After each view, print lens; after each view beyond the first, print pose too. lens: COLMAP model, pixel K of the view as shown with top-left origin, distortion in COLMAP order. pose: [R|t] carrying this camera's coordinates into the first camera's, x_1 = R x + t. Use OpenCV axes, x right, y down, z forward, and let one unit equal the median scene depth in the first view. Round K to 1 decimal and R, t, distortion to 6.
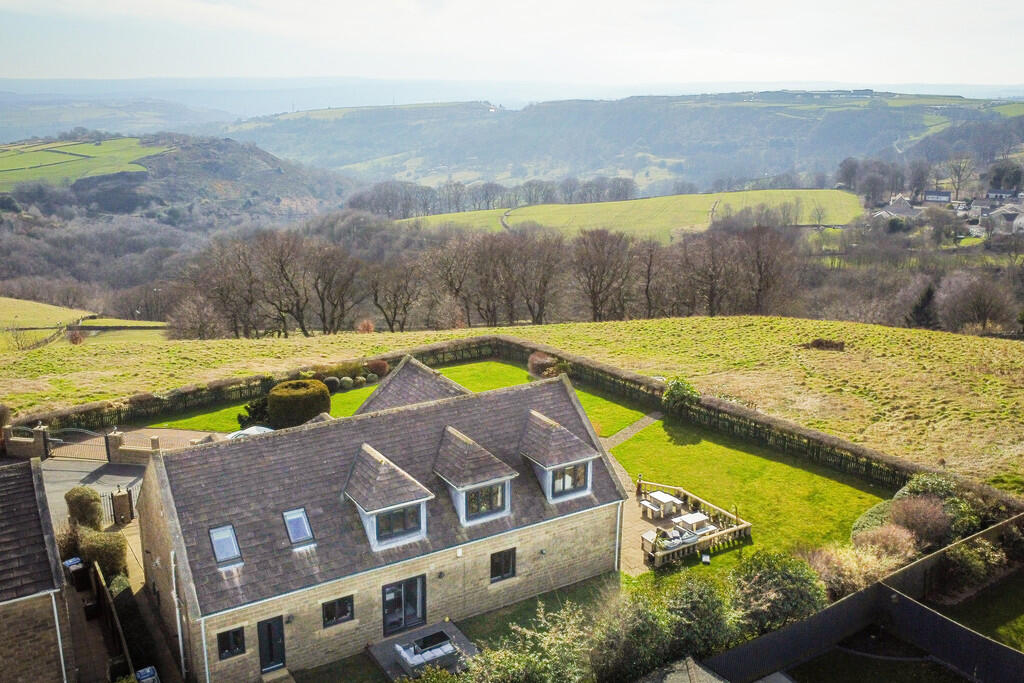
lens RADIAL K [[901.3, 0, 481.0], [0, 901.3, 346.4], [0, 0, 1]] dist [-0.002018, 0.004654]
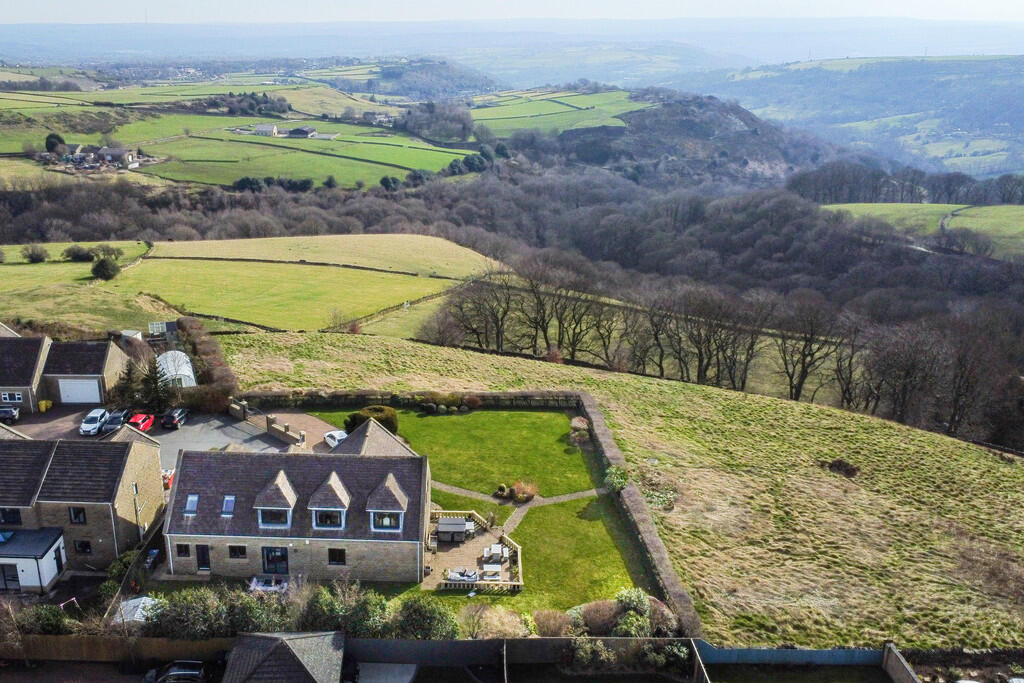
lens RADIAL K [[874.6, 0, 430.9], [0, 874.6, 342.4], [0, 0, 1]] dist [0.002005, 0.005601]
pose [[0.837053, 0.180394, -0.516527, 0.715384], [-0.152291, 0.983592, 0.096720, -0.261929], [0.525499, -0.002297, 0.850791, -0.254659]]
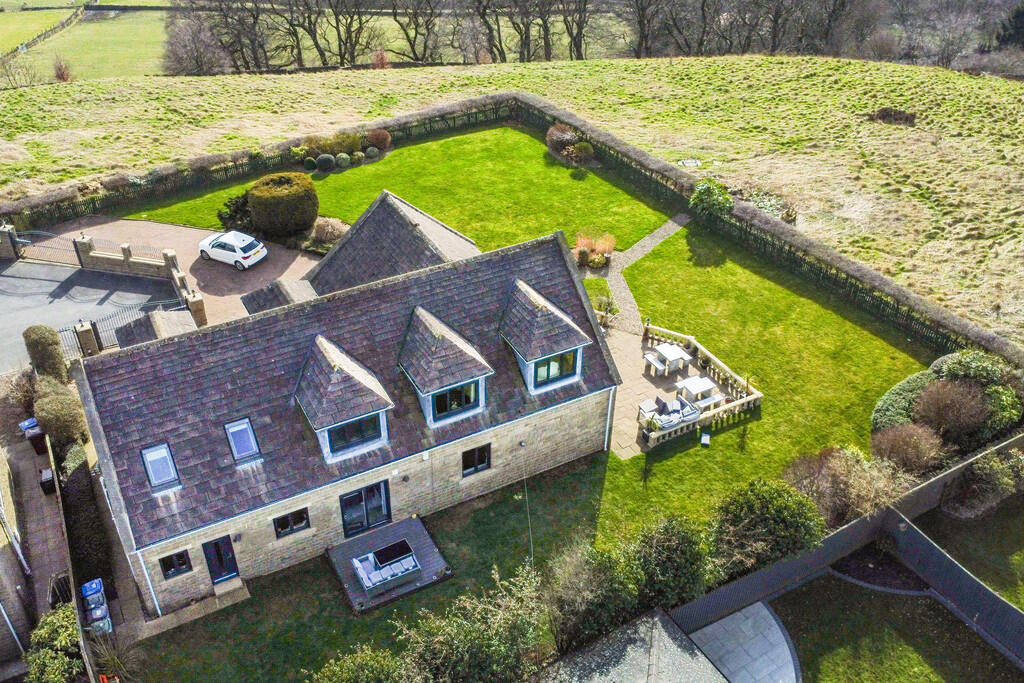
lens RADIAL K [[901.3, 0, 481.0], [0, 901.3, 346.4], [0, 0, 1]] dist [-0.002018, 0.004654]
pose [[0.998372, 0.029901, -0.048572, 0.051253], [-0.010971, 0.936348, 0.350901, -0.137662], [0.055973, -0.349797, 0.935152, 0.132180]]
